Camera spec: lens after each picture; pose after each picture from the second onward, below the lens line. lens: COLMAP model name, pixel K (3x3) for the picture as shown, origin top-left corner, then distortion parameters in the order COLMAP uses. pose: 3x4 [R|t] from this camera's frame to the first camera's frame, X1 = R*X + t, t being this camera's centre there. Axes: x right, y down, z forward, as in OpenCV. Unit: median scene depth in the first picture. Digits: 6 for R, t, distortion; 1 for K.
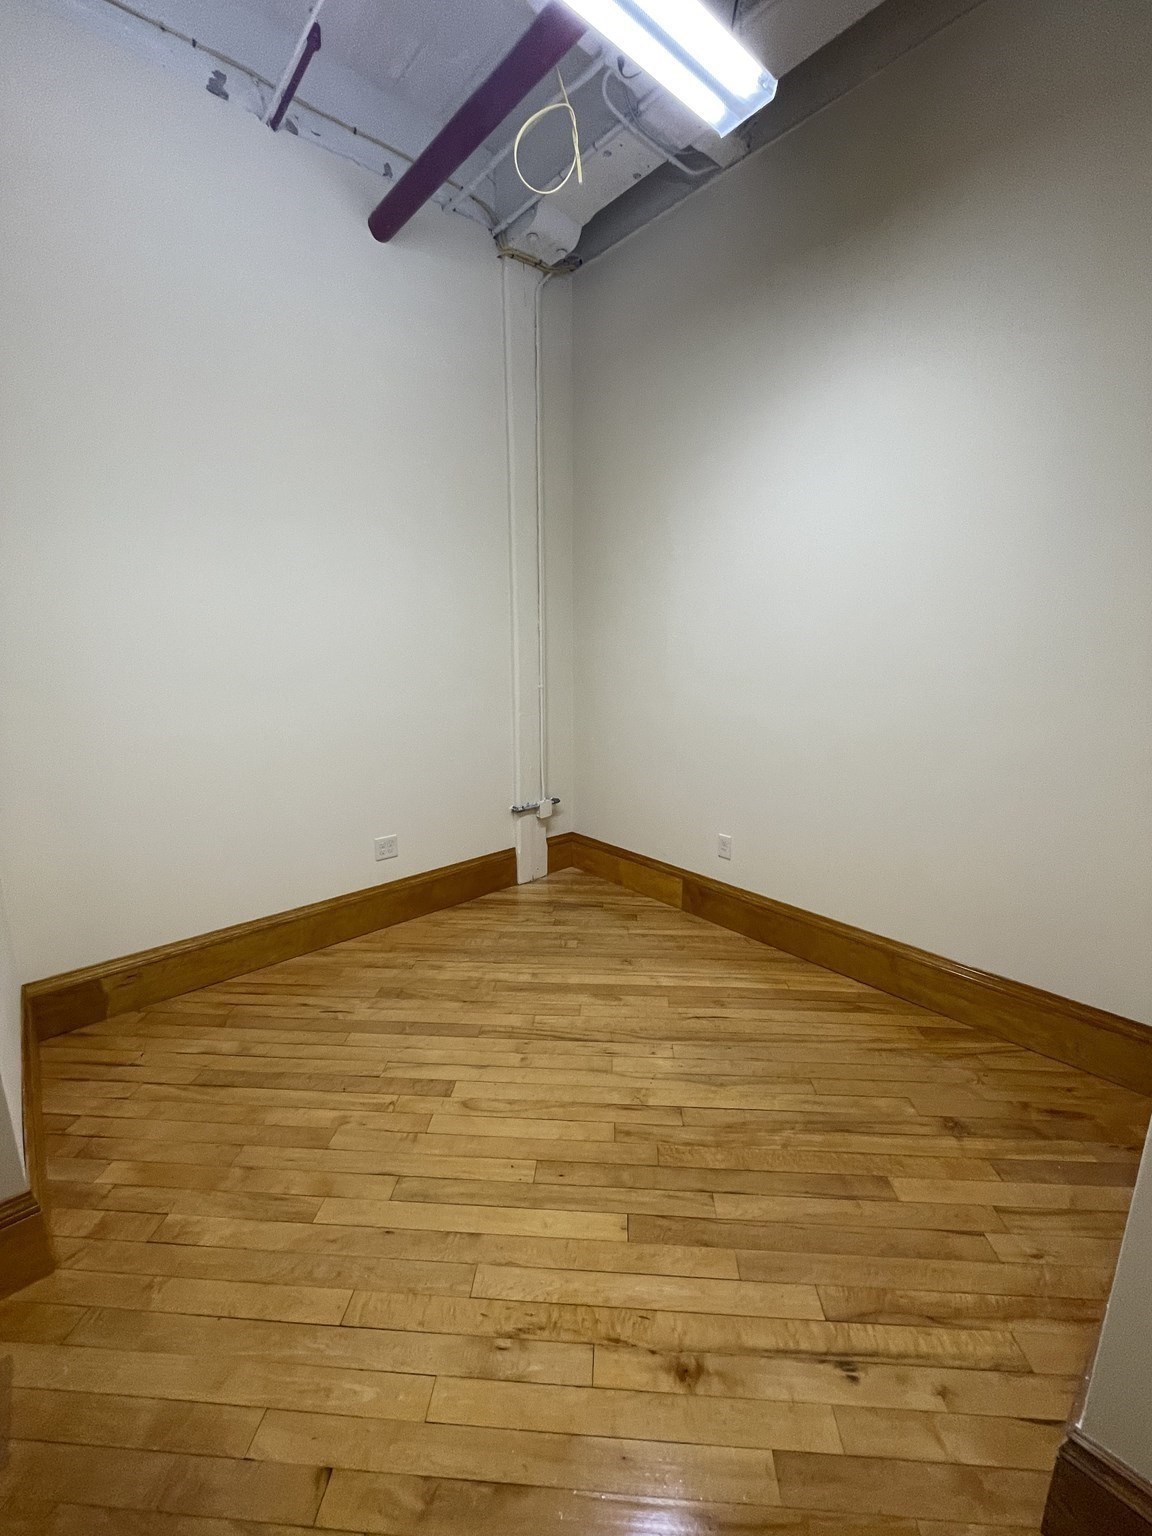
lens RADIAL K [[619.0, 0, 575.6], [0, 619.0, 767.7], [0, 0, 1]] dist [-0.004277, 0.000076]
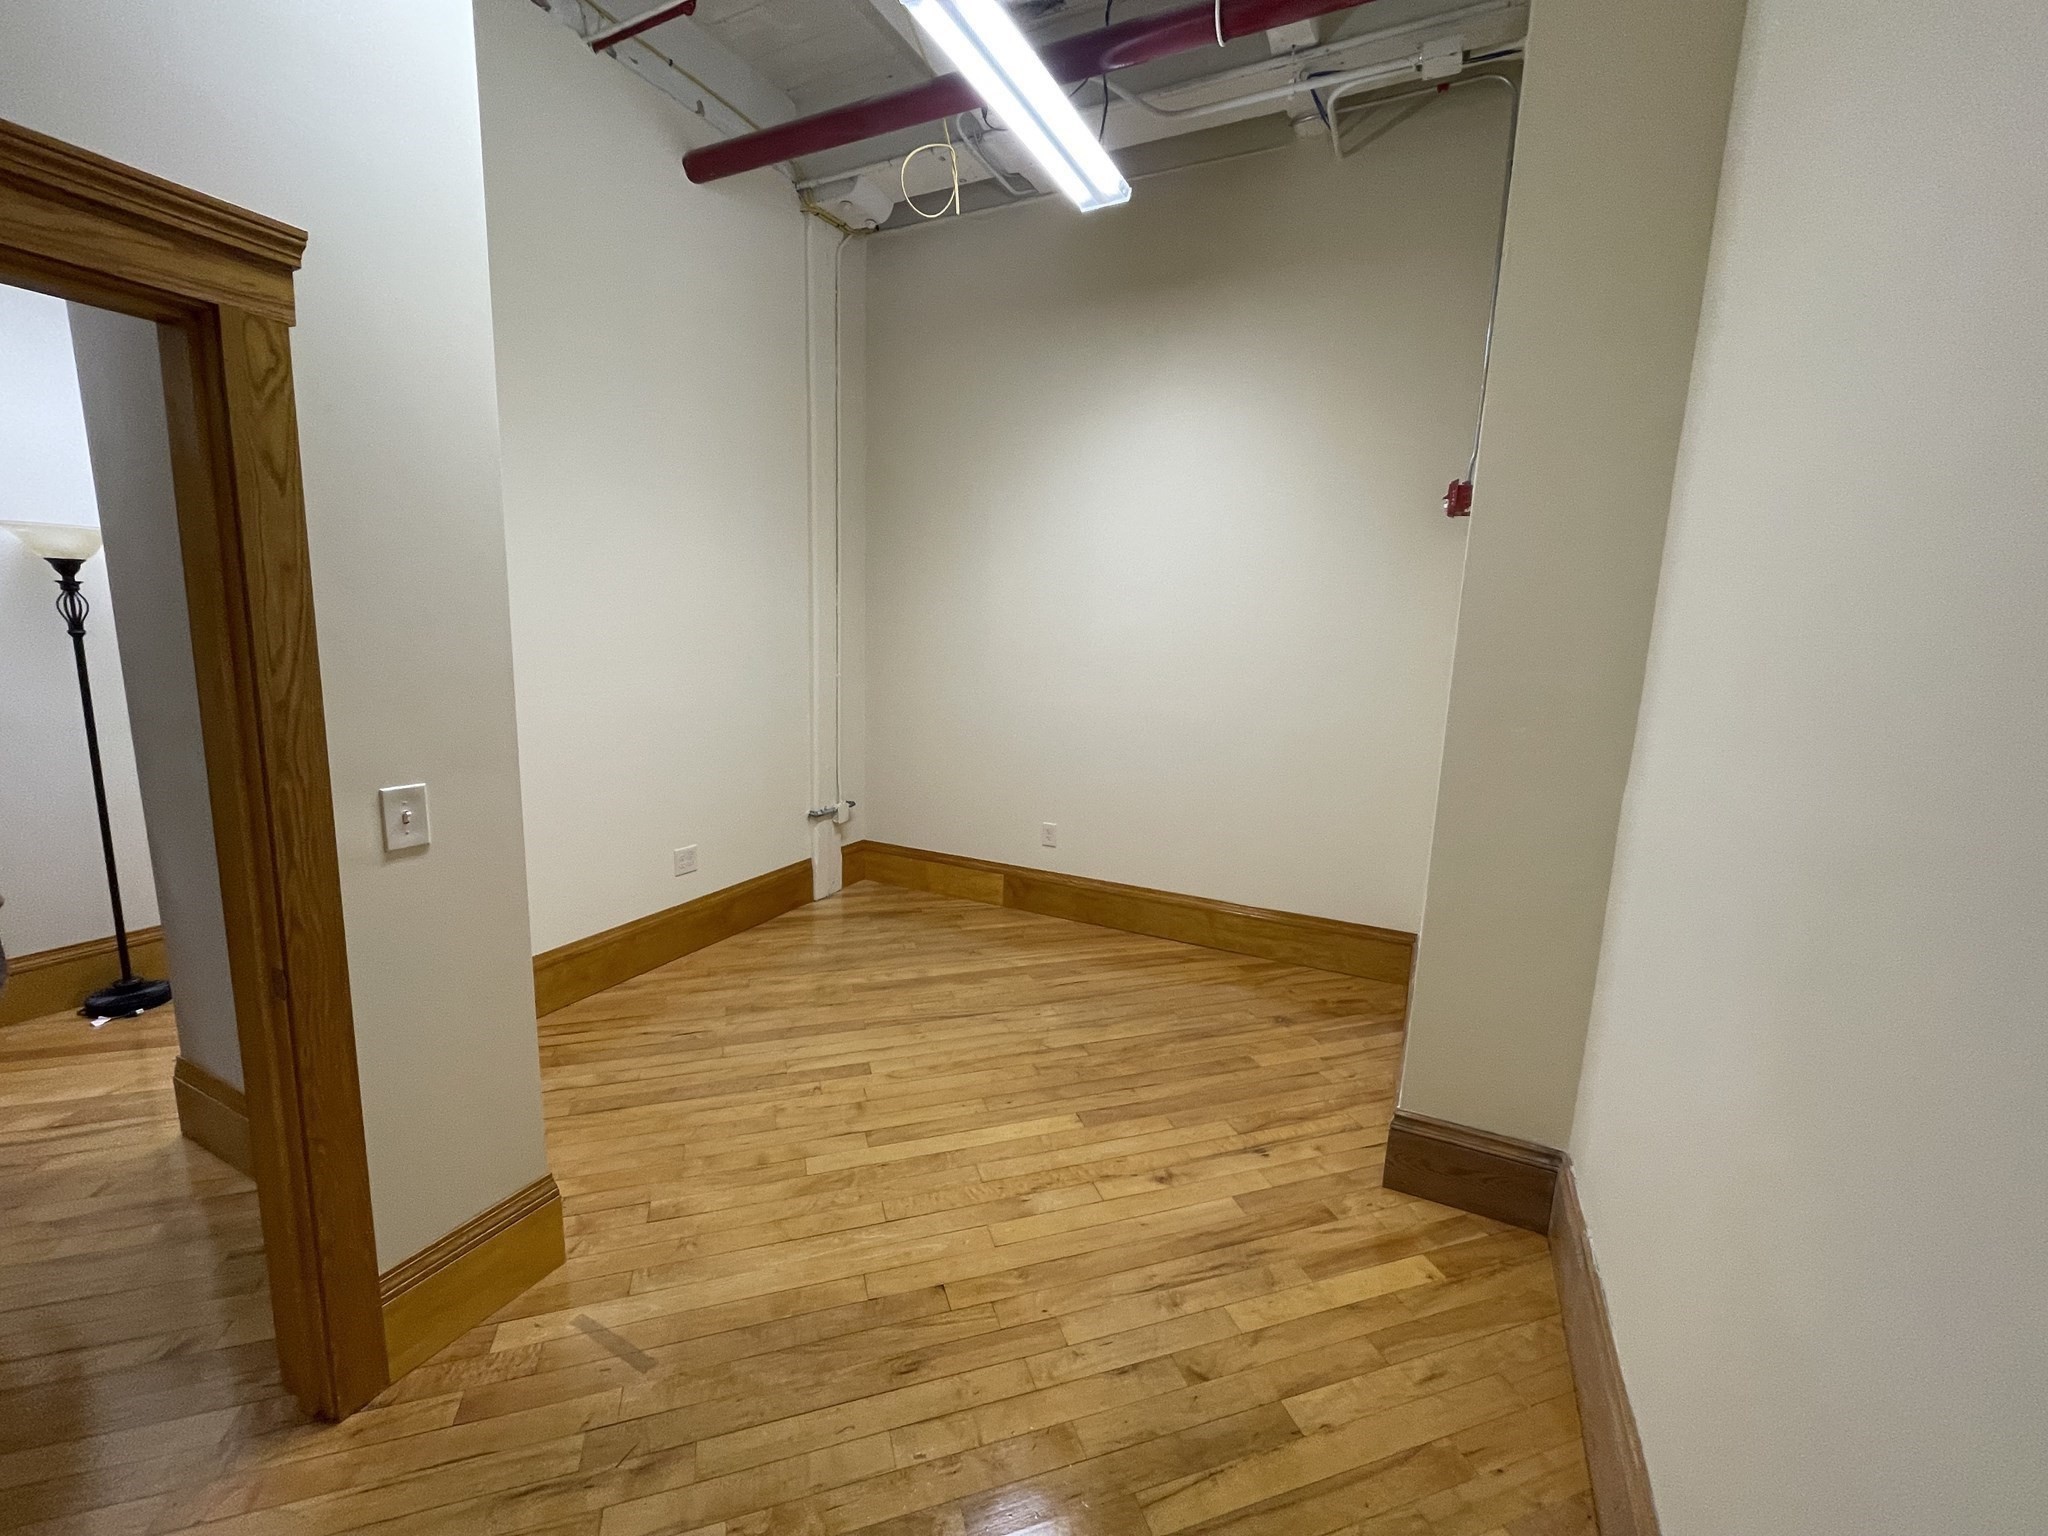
lens RADIAL K [[825.4, 0, 1022.7], [0, 825.4, 766.6], [0, 0, 1]] dist [-0.004277, 0.000076]
pose [[0.926030, -0.030010, 0.376256, -0.382414], [0.042451, 0.998790, -0.024815, 0.061627], [-0.375056, 0.038952, 0.926183, -0.295360]]
